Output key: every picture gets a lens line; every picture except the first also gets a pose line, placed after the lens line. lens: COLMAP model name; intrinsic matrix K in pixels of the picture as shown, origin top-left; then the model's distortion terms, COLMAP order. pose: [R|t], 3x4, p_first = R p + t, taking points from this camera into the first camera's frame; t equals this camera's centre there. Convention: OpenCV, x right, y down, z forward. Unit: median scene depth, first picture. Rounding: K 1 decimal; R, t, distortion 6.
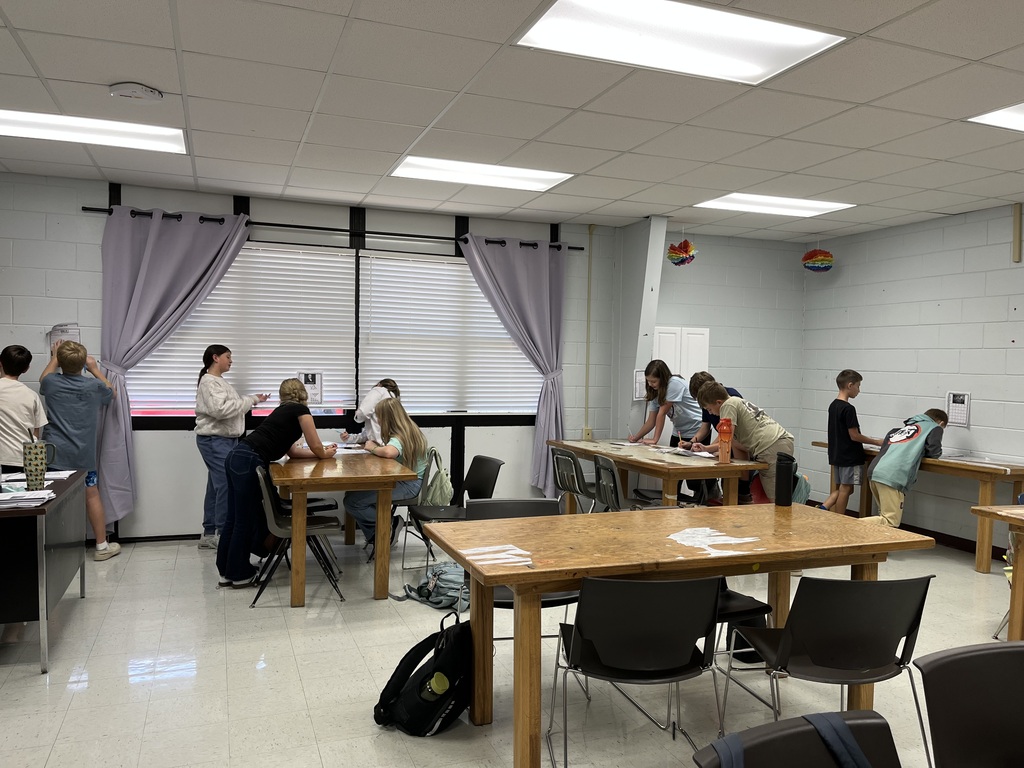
lens RADIAL K [[775.8, 0, 510.4], [0, 775.8, 385.6], [0, 0, 1]] dist [0.006614, -0.001556]
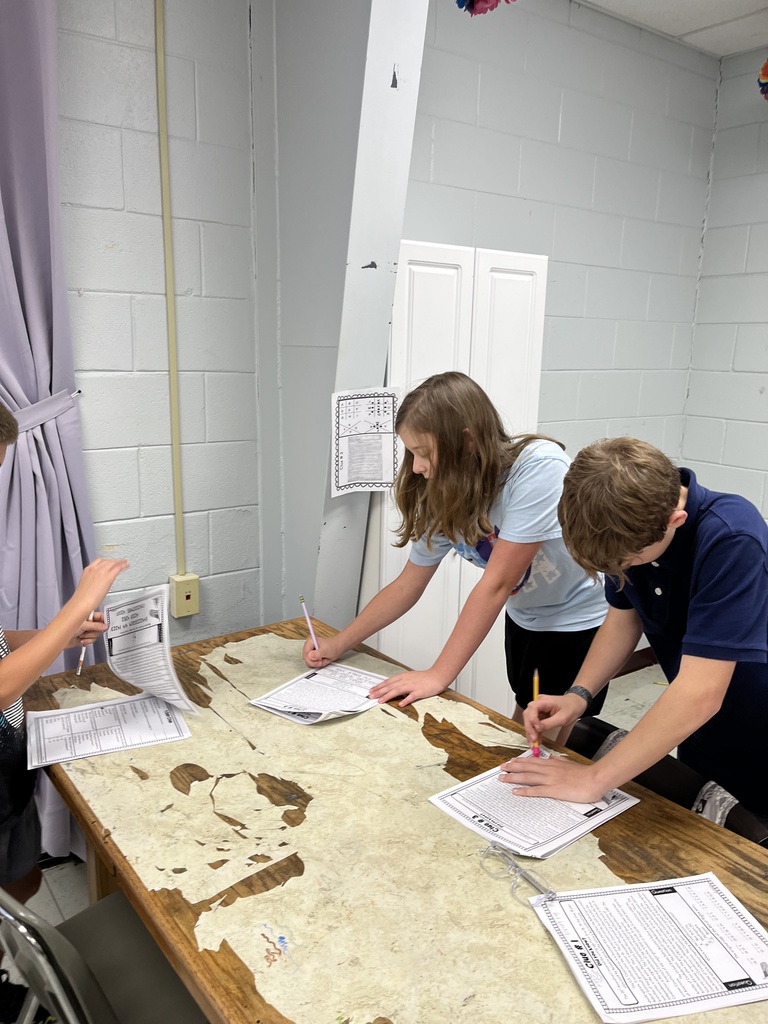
lens RADIAL K [[775.8, 0, 384.3], [0, 775.8, 511.5], [0, 0, 1]] dist [0.006614, -0.001556]
pose [[0.965120, -0.057143, 0.255494, 0.101910], [0.008211, 0.982016, 0.188620, -0.030732], [-0.261678, -0.179943, 0.948233, 0.709870]]
